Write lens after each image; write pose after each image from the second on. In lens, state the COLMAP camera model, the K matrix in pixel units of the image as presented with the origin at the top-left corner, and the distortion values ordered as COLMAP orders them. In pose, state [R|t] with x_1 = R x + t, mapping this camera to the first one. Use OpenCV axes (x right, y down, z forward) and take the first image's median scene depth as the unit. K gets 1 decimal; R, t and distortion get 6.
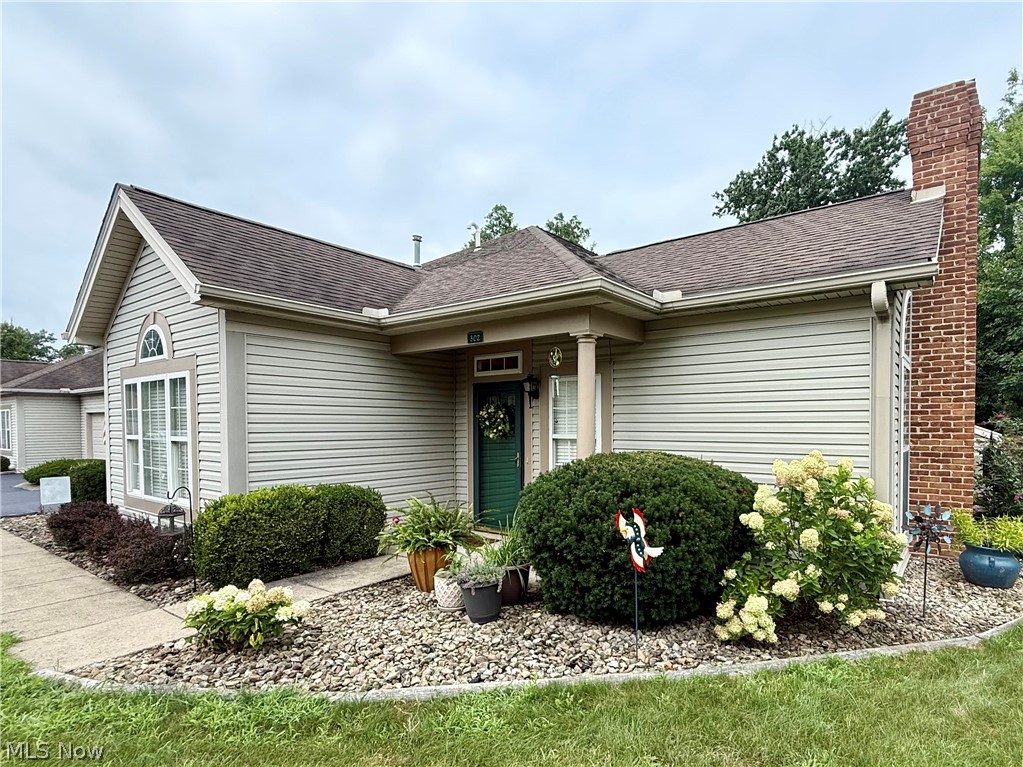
lens RADIAL K [[538.1, 0, 606.2], [0, 538.1, 438.2], [0, 0, 1]] dist [-0.001700, -0.000670]
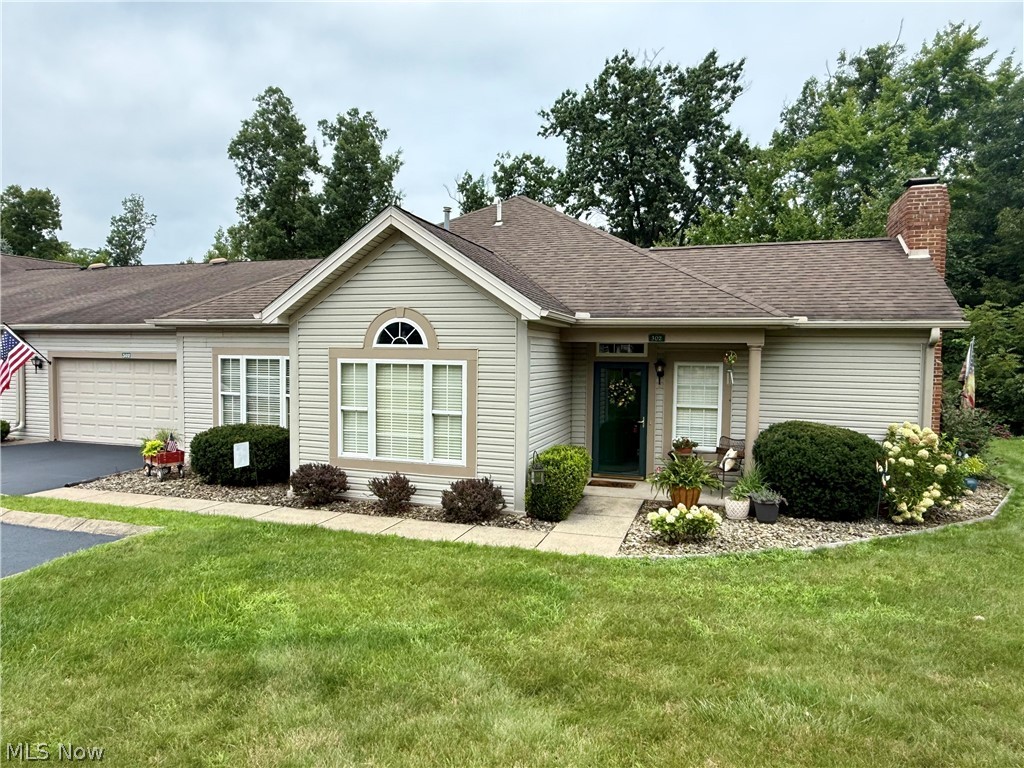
lens RADIAL K [[651.4, 0, 512.3], [0, 651.4, 385.2], [0, 0, 1]] dist [-0.001706, 0.002397]
pose [[0.963429, 0.000950, 0.267963, -0.861065], [-0.007879, 0.999662, 0.024784, -0.083963], [-0.267848, -0.025989, 0.963111, -0.433125]]
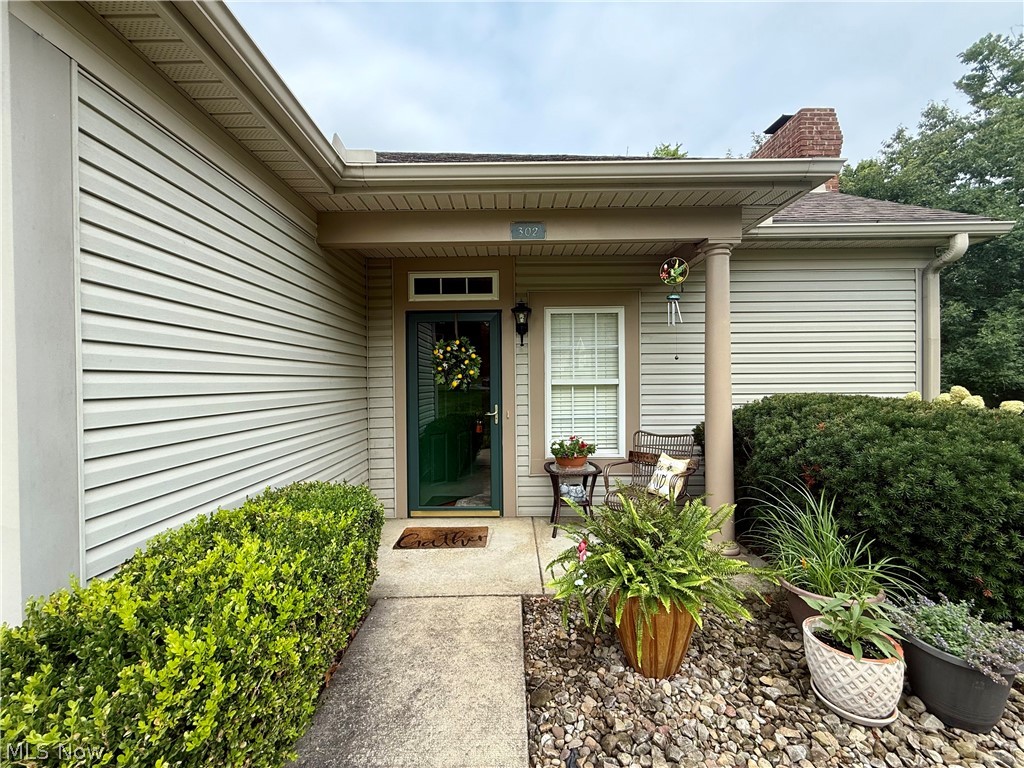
lens RADIAL K [[408.1, 0, 512.0], [0, 408.1, 383.9], [0, 0, 1]] dist [0.000692, -0.000102]
pose [[0.832425, -0.011659, 0.554015, -0.439311], [0.023056, 0.999642, -0.013605, 0.005695], [-0.553658, 0.024098, 0.832395, 0.486623]]
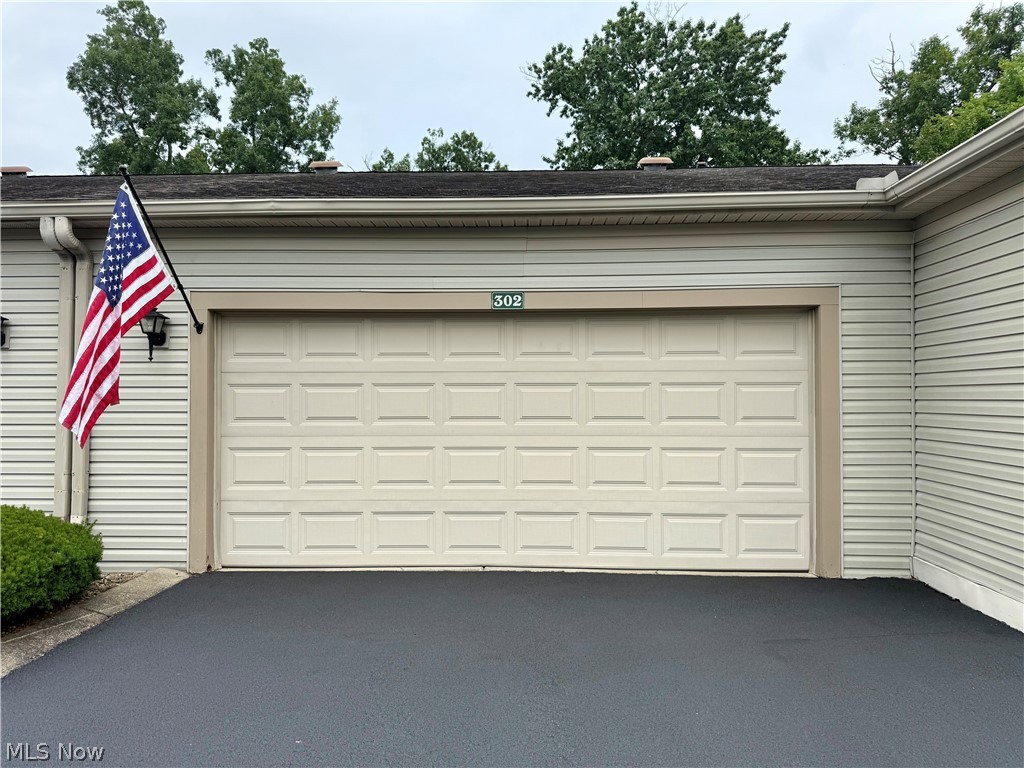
lens RADIAL K [[726.3, 0, 514.7], [0, 726.3, 388.6], [0, 0, 1]] dist [0.029886, -0.050590]
pose [[0.853079, 0.006122, 0.521745, -1.901018], [0.013093, 0.999365, -0.033133, 0.004412], [-0.521617, 0.035096, 0.852458, 1.262316]]
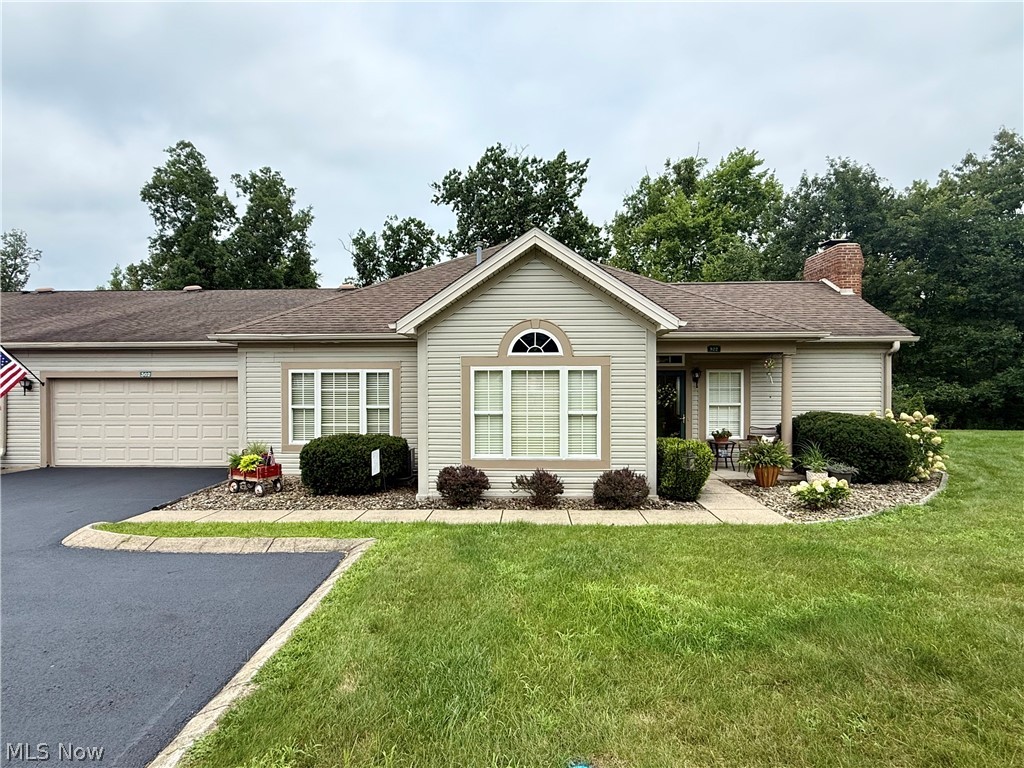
lens RADIAL K [[513.9, 0, 513.1], [0, 513.9, 379.8], [0, 0, 1]] dist [-0.001493, 0.001307]
pose [[0.852735, 0.001447, 0.522342, -1.357458], [0.013692, 0.999591, -0.025121, -0.044090], [-0.522165, 0.028574, 0.852366, -0.063344]]
